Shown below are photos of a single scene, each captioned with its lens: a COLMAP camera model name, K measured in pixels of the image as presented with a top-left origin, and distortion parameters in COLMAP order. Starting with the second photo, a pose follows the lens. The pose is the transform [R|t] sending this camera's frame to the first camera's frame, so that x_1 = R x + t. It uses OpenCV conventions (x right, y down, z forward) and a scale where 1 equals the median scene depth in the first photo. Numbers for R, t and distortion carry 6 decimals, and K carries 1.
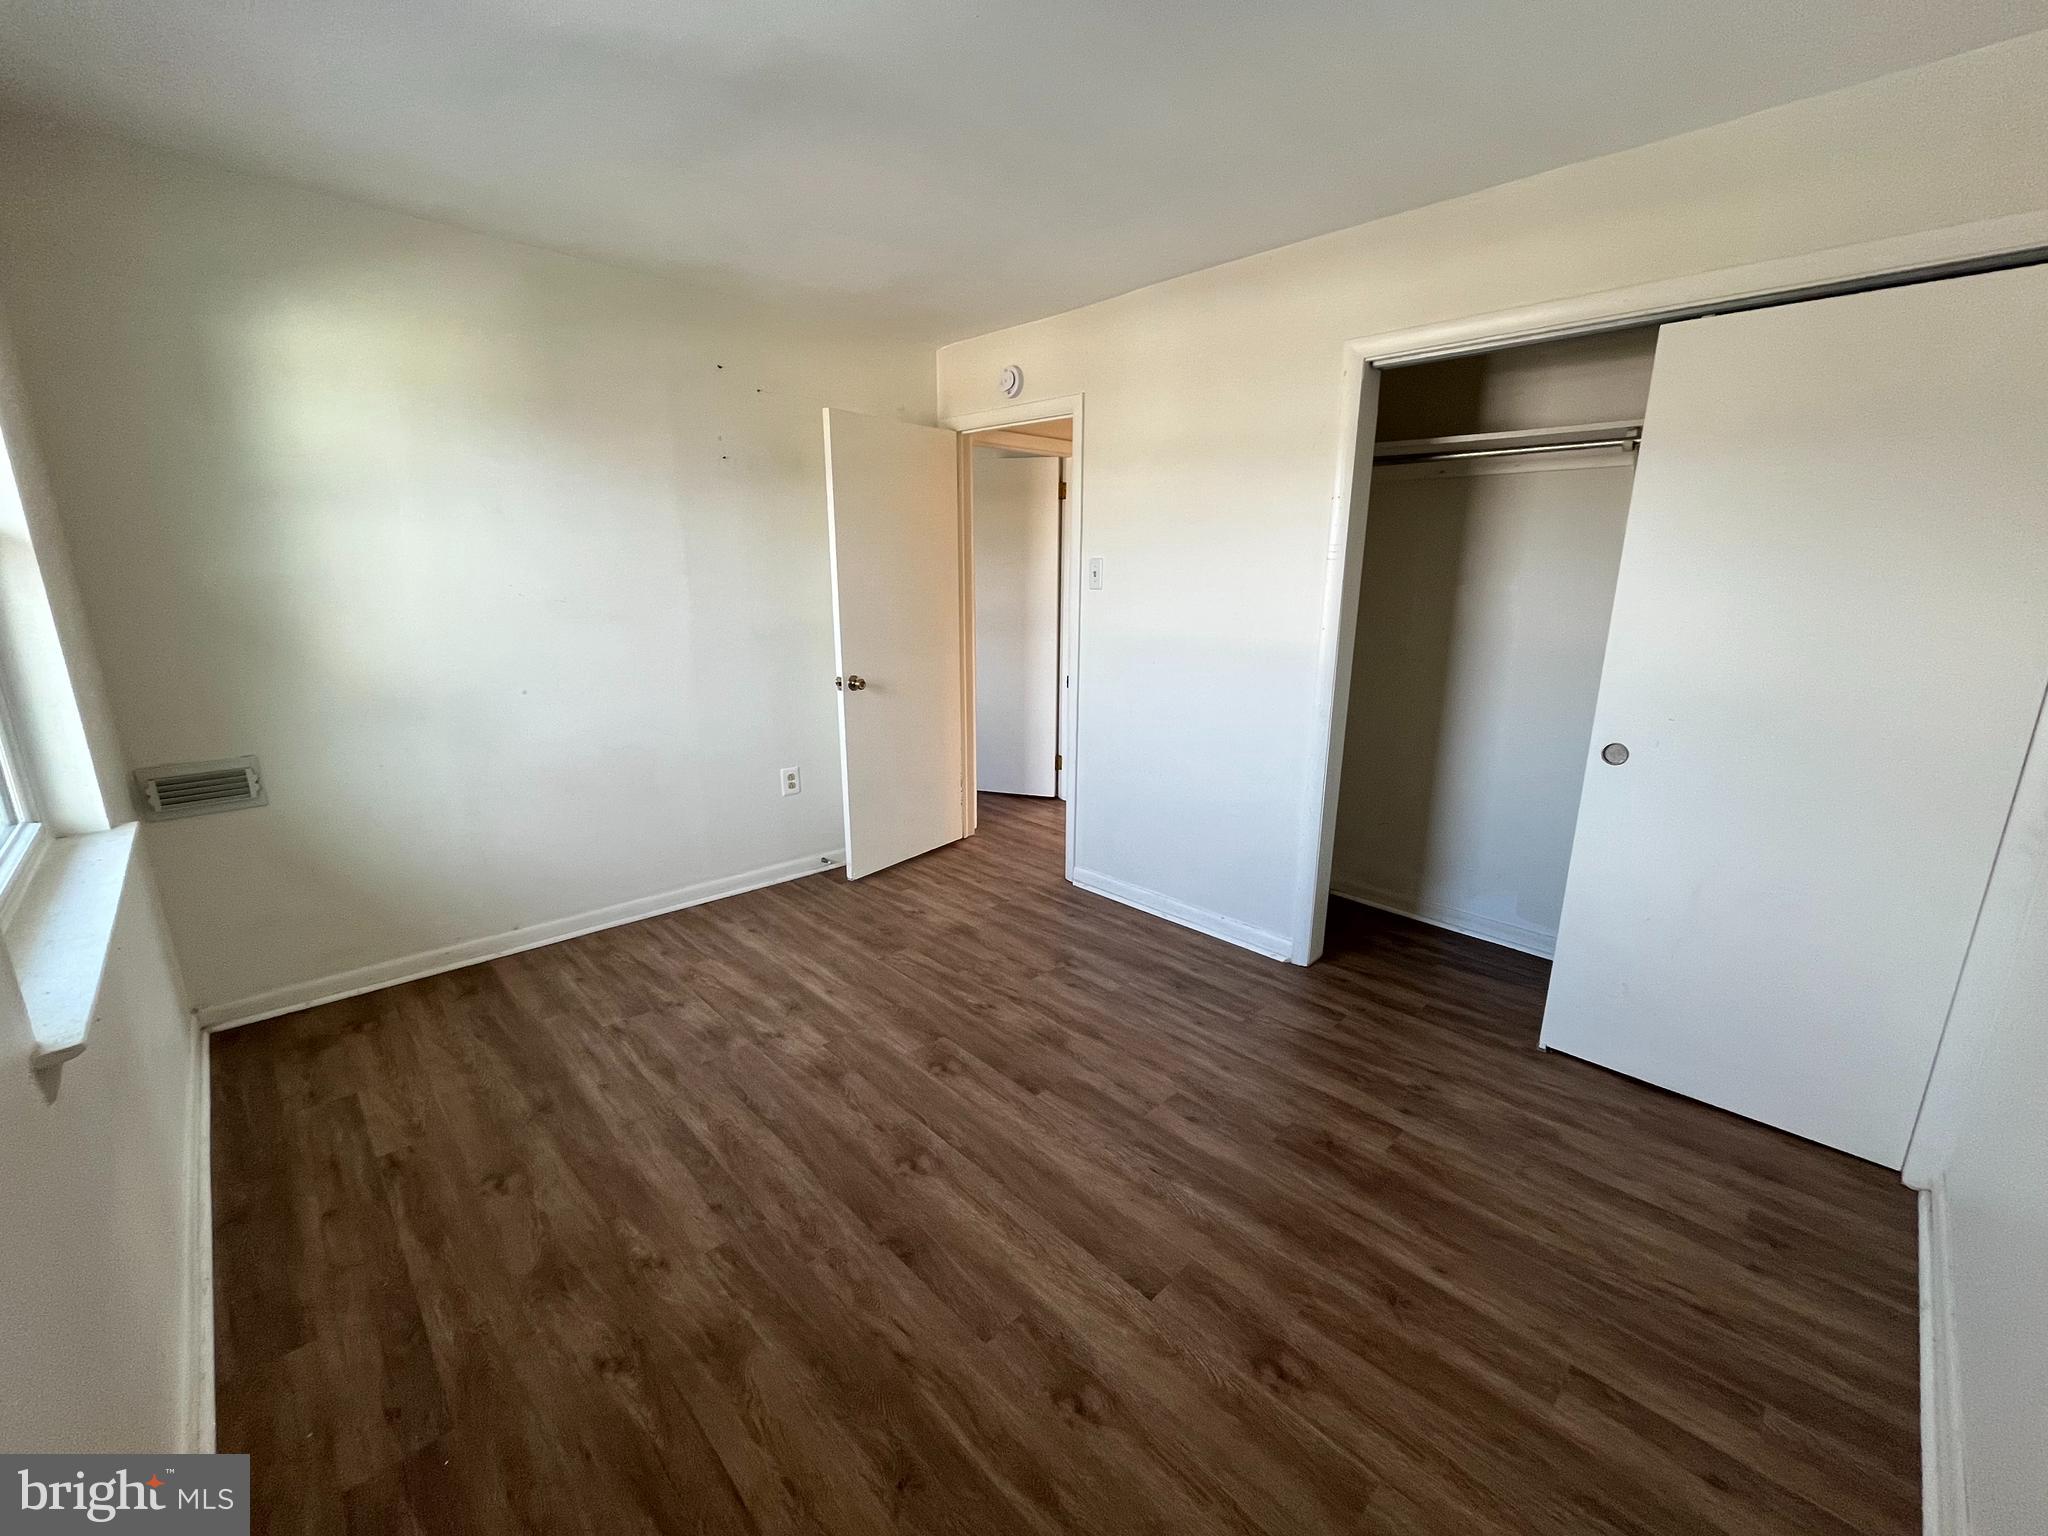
lens RADIAL K [[823.6, 0, 1028.0], [0, 823.6, 769.3], [0, 0, 1]] dist [-0.003453, -0.000613]
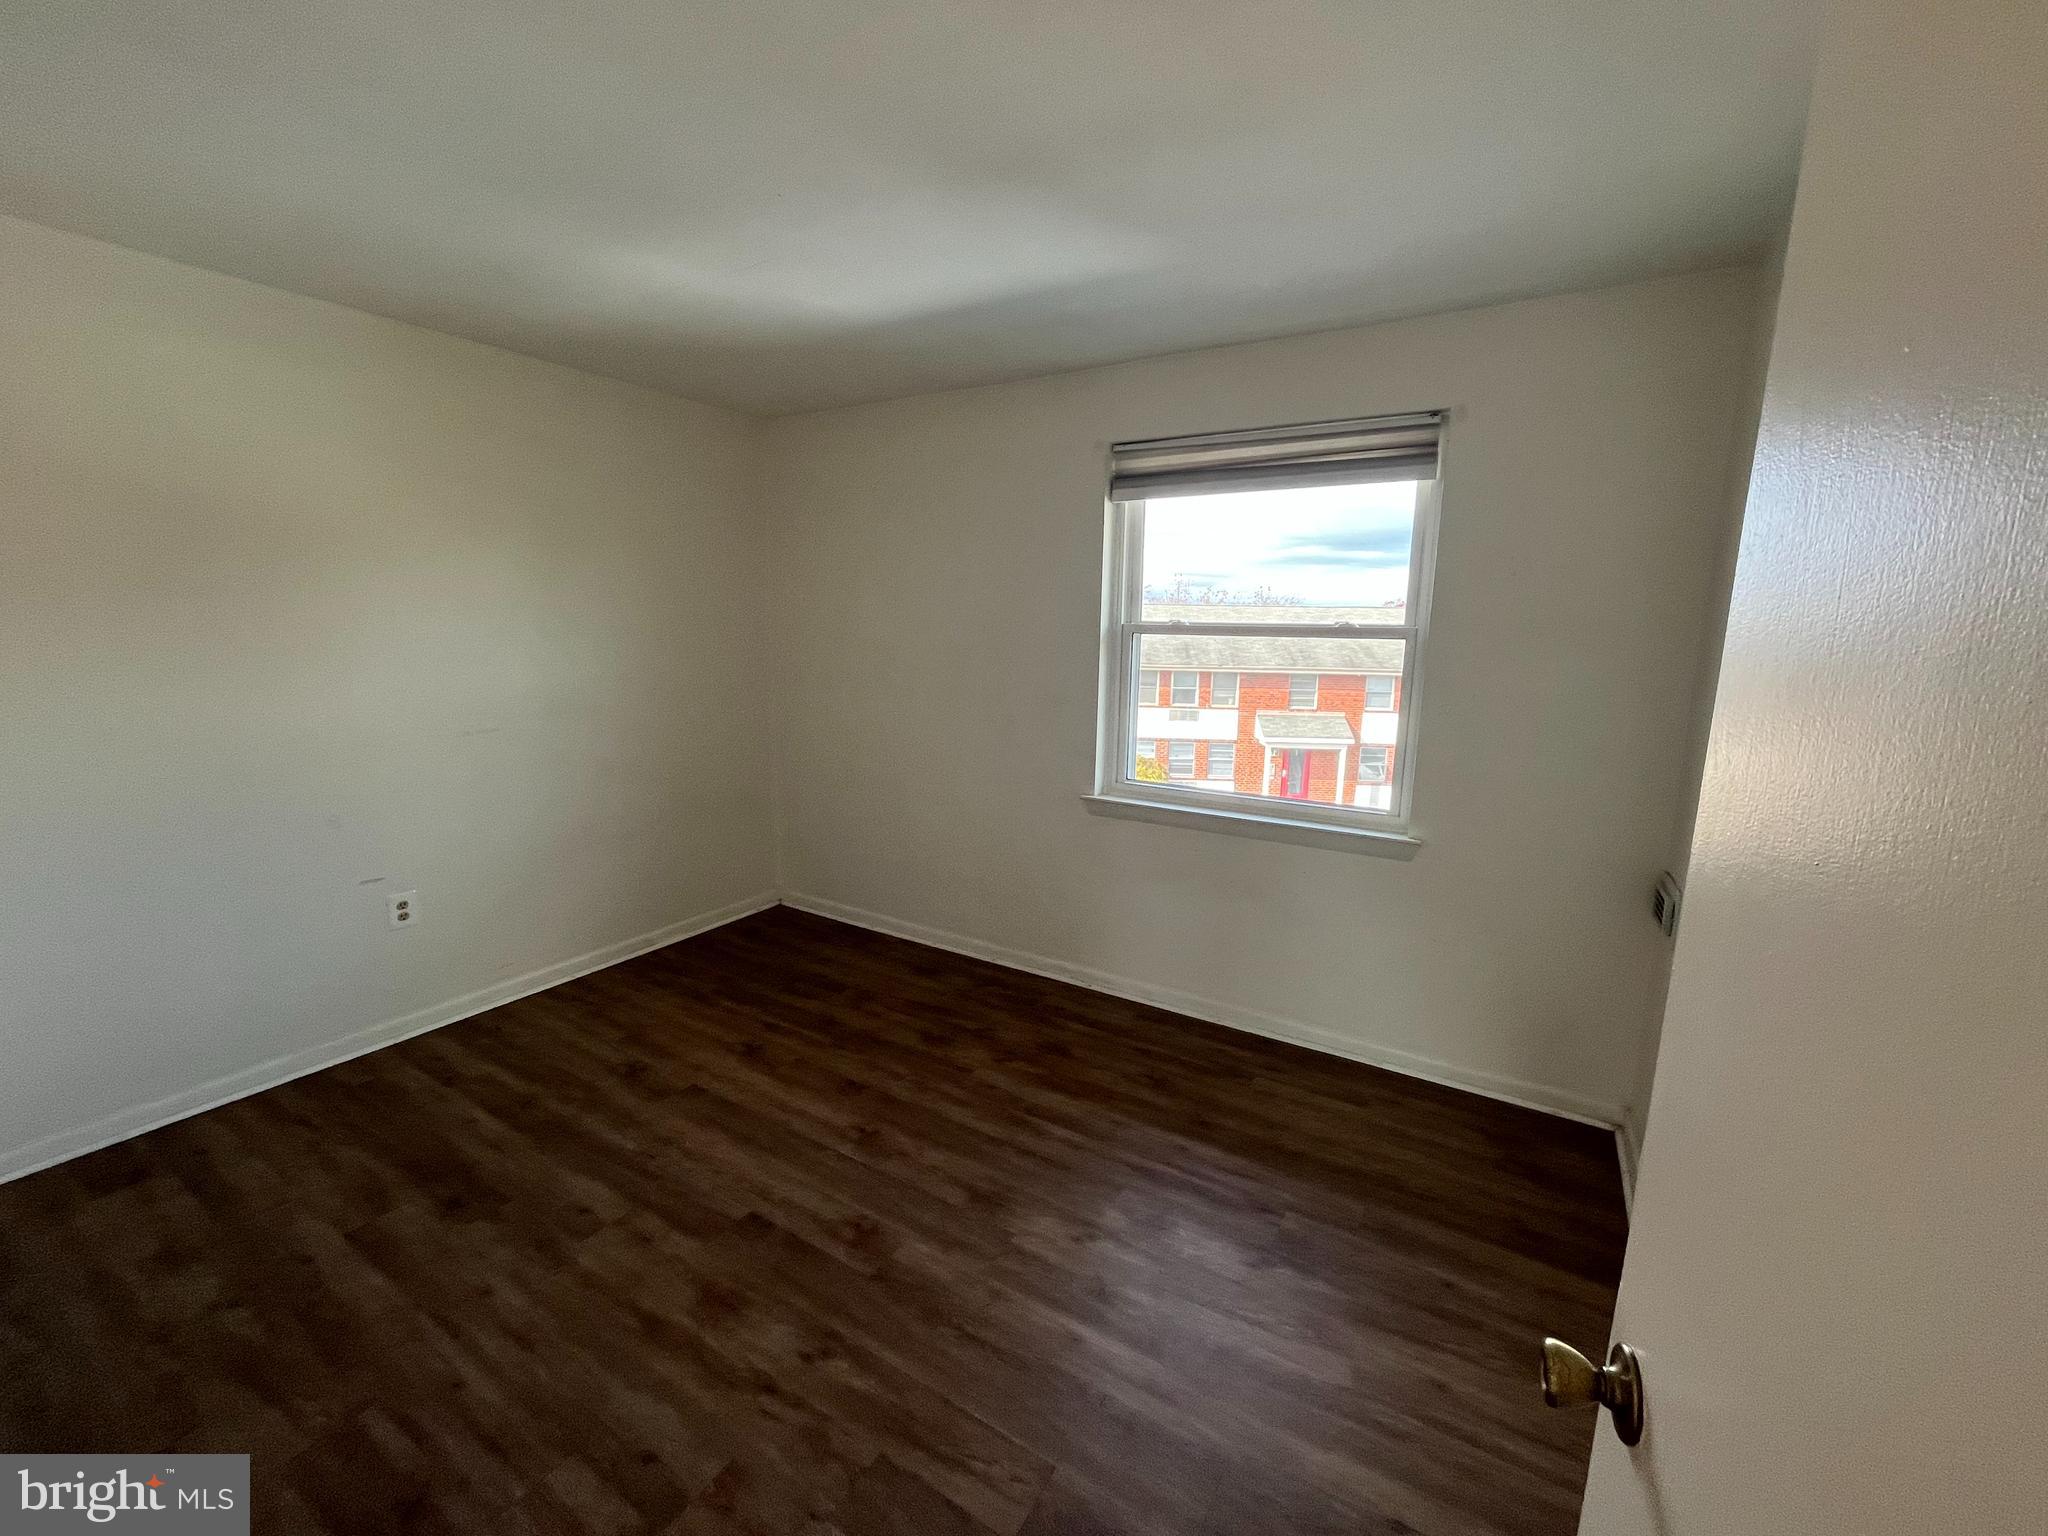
lens RADIAL K [[823.6, 0, 1028.0], [0, 823.6, 769.3], [0, 0, 1]] dist [-0.003453, -0.000613]
pose [[-0.968551, 0.016245, -0.248285, -0.075230], [-0.085522, 0.915337, 0.393504, -0.479919], [0.233657, 0.402362, -0.885161, 1.787540]]
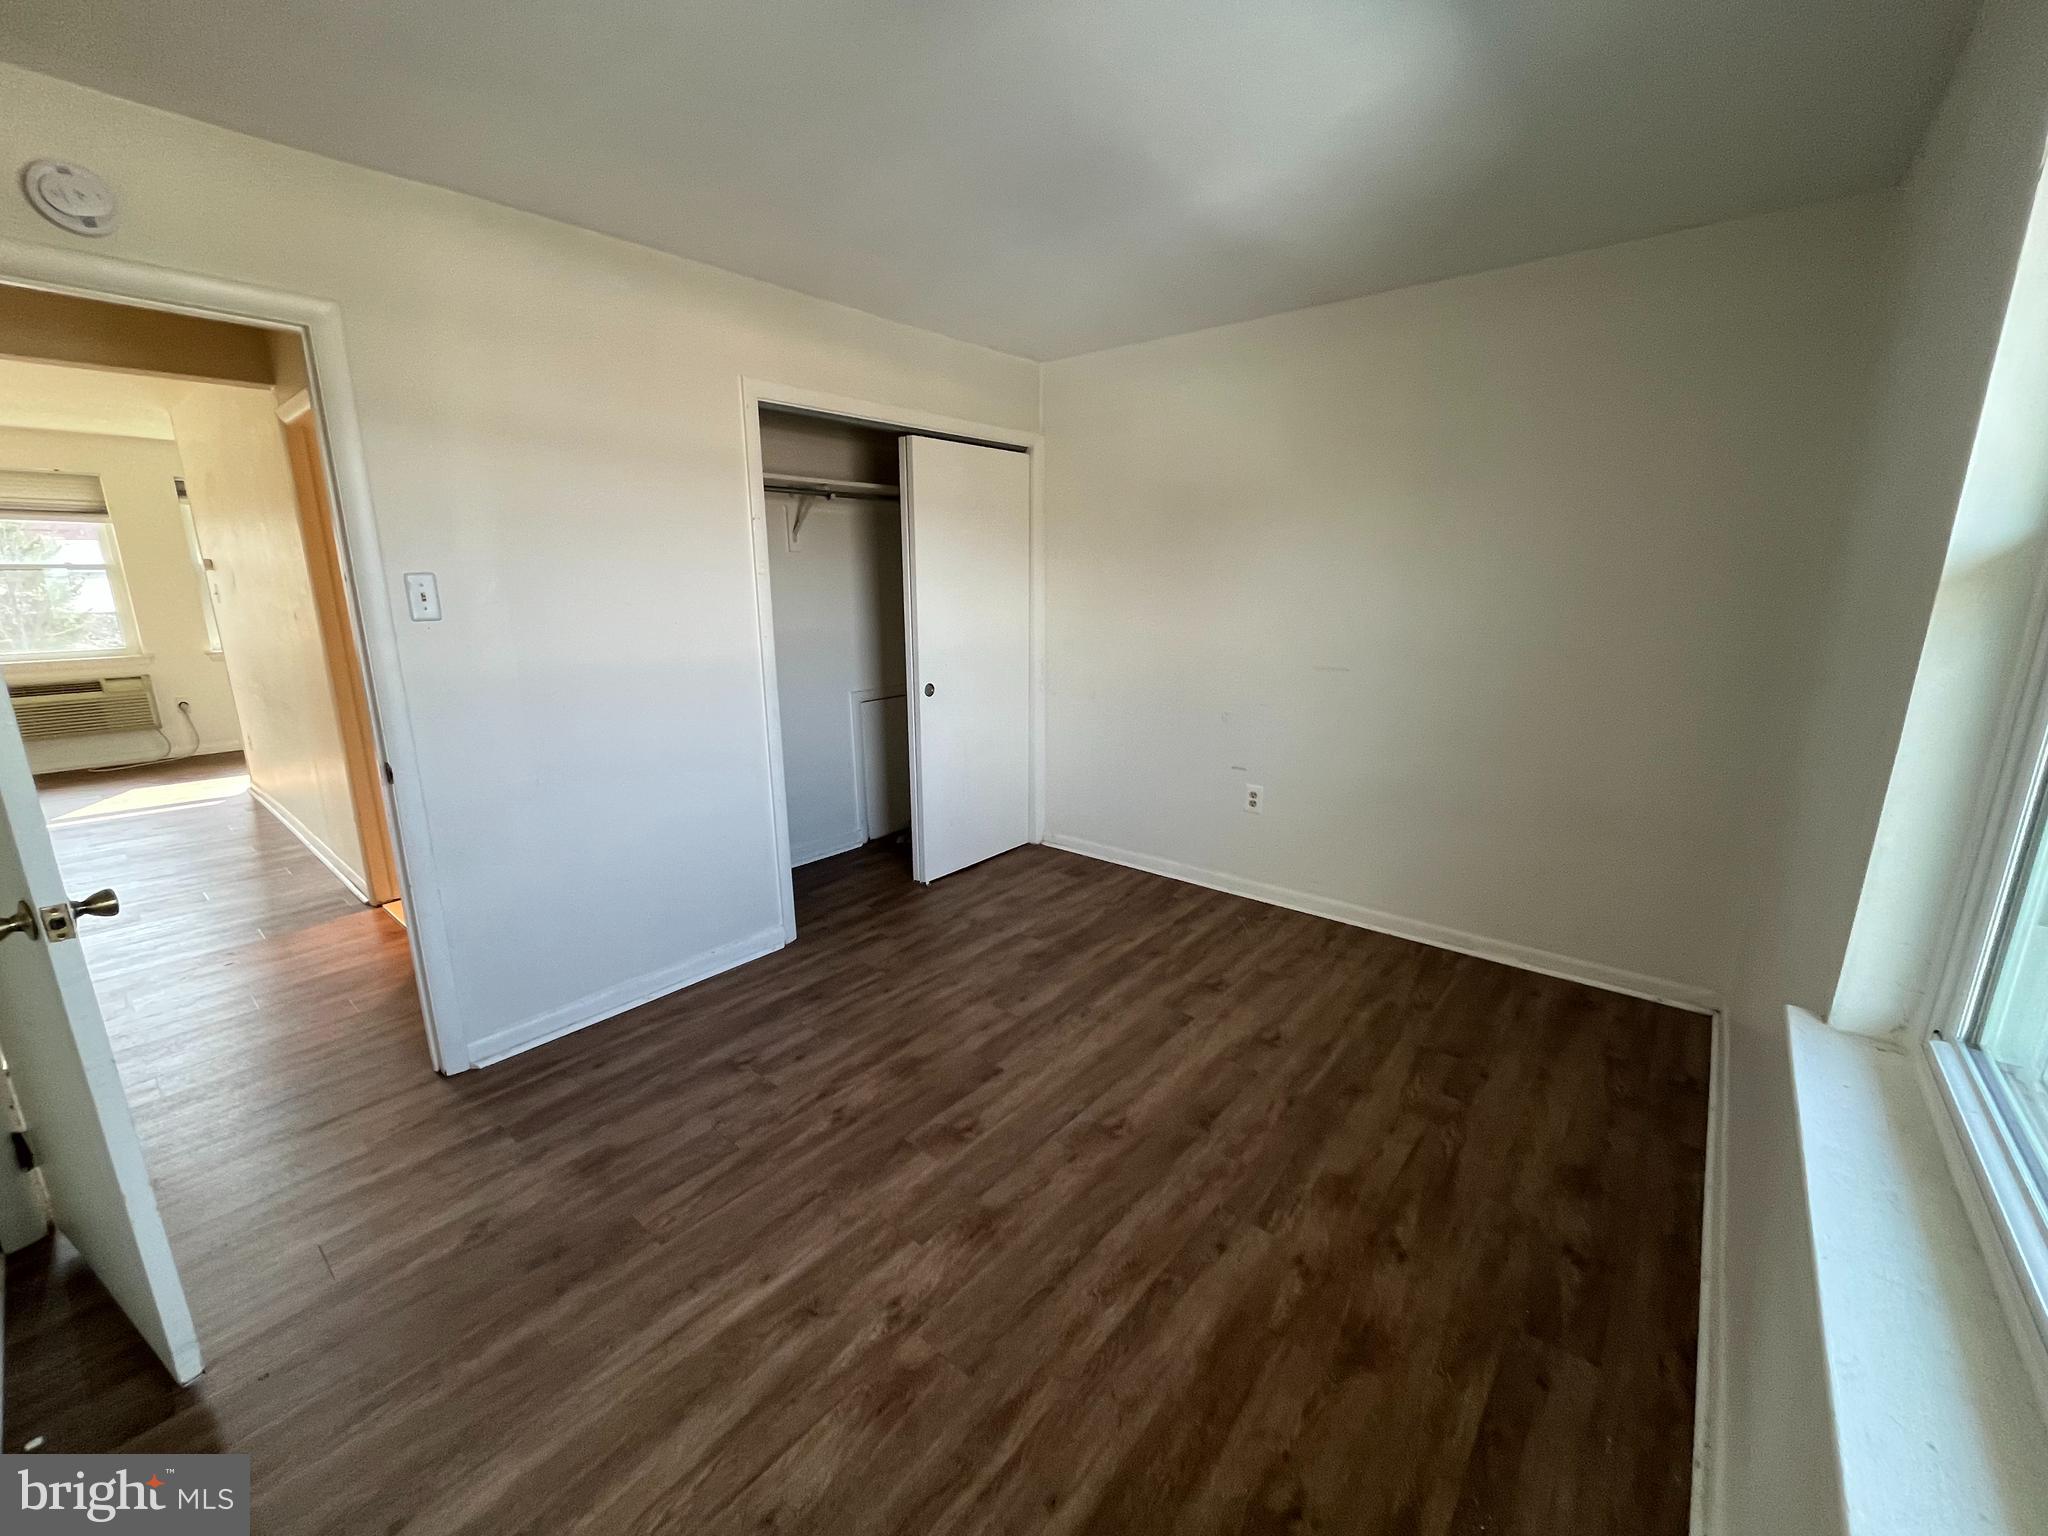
lens RADIAL K [[823.6, 0, 1028.0], [0, 823.6, 769.3], [0, 0, 1]] dist [-0.003453, -0.000613]
pose [[-0.104407, -0.239370, 0.965298, -1.002132], [0.237147, 0.936614, 0.257907, -0.263736], [-0.965847, 0.255845, -0.041023, 0.962110]]
